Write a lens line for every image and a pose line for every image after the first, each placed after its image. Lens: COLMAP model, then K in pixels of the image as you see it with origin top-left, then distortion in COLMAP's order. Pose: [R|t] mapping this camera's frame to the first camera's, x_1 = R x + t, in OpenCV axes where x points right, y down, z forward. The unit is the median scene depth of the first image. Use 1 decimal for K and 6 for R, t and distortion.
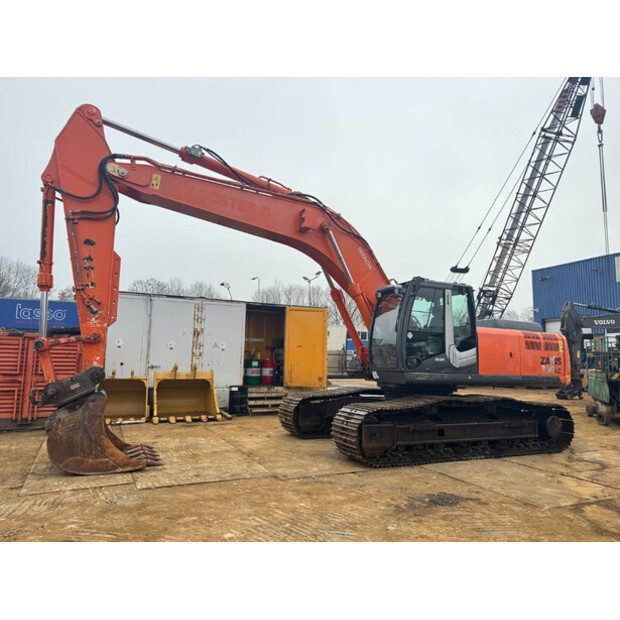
lens RADIAL K [[429.6, 0, 309.5], [0, 429.6, 312.4], [0, 0, 1]] dist [0.026758, -0.023497]
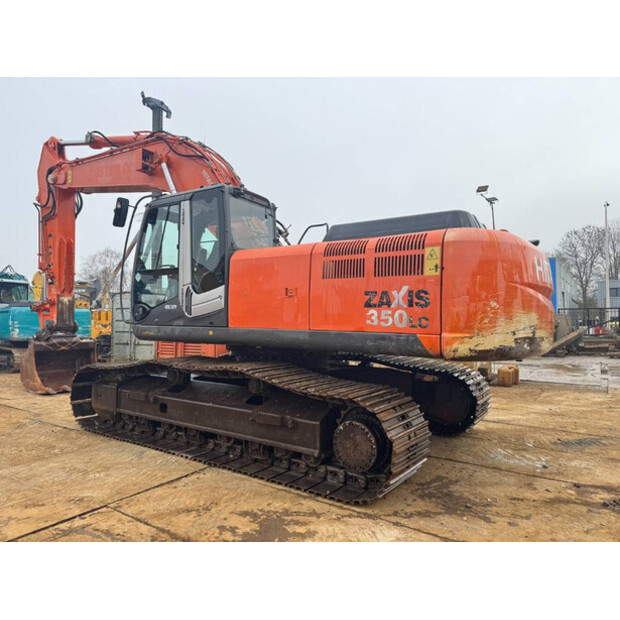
lens RADIAL K [[429.6, 0, 307.7], [0, 429.6, 310.4], [0, 0, 1]] dist [0.026758, -0.023497]
pose [[0.534474, -0.031368, -0.844603, 0.941385], [0.107702, 0.993692, 0.031250, 0.108644], [0.838295, -0.107668, 0.534481, 0.751180]]
